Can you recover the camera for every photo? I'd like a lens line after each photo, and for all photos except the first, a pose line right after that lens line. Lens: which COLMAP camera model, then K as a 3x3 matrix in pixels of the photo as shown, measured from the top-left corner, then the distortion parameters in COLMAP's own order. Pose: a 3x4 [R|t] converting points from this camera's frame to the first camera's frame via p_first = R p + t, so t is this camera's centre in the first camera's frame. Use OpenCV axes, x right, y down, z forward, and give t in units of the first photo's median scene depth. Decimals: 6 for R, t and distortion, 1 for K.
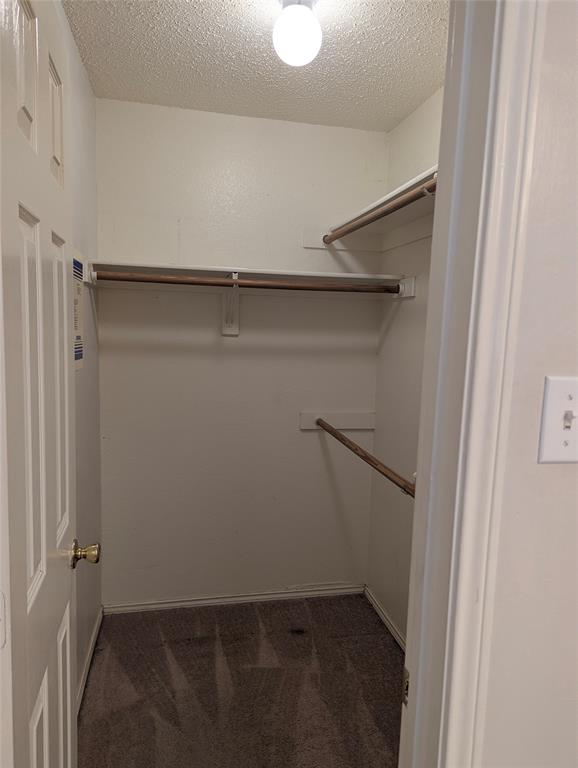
lens RADIAL K [[540.2, 0, 290.4], [0, 540.2, 393.0], [0, 0, 1]] dist [0.034810, -0.000555]
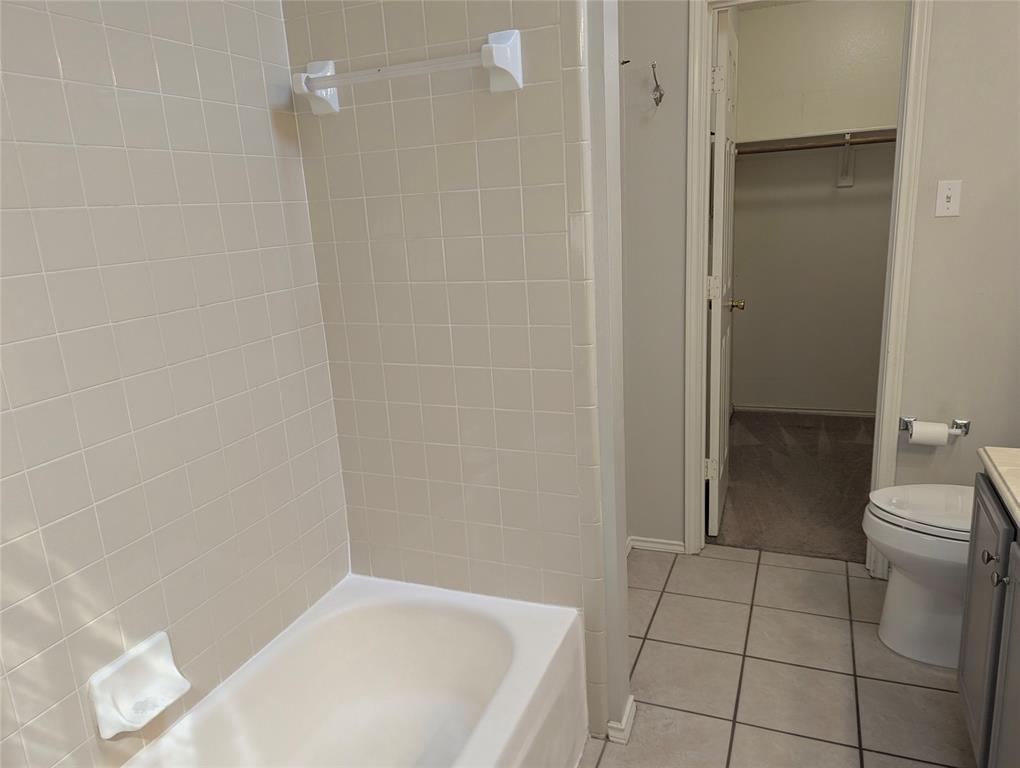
lens RADIAL K [[725.5, 0, 507.6], [0, 725.5, 386.2], [0, 0, 1]] dist [0.061645, -0.054989]
pose [[0.825929, 0.054354, -0.561147, 0.236804], [0.016762, 0.992534, 0.120811, 0.139431], [0.563525, -0.109188, 0.818852, -0.905756]]
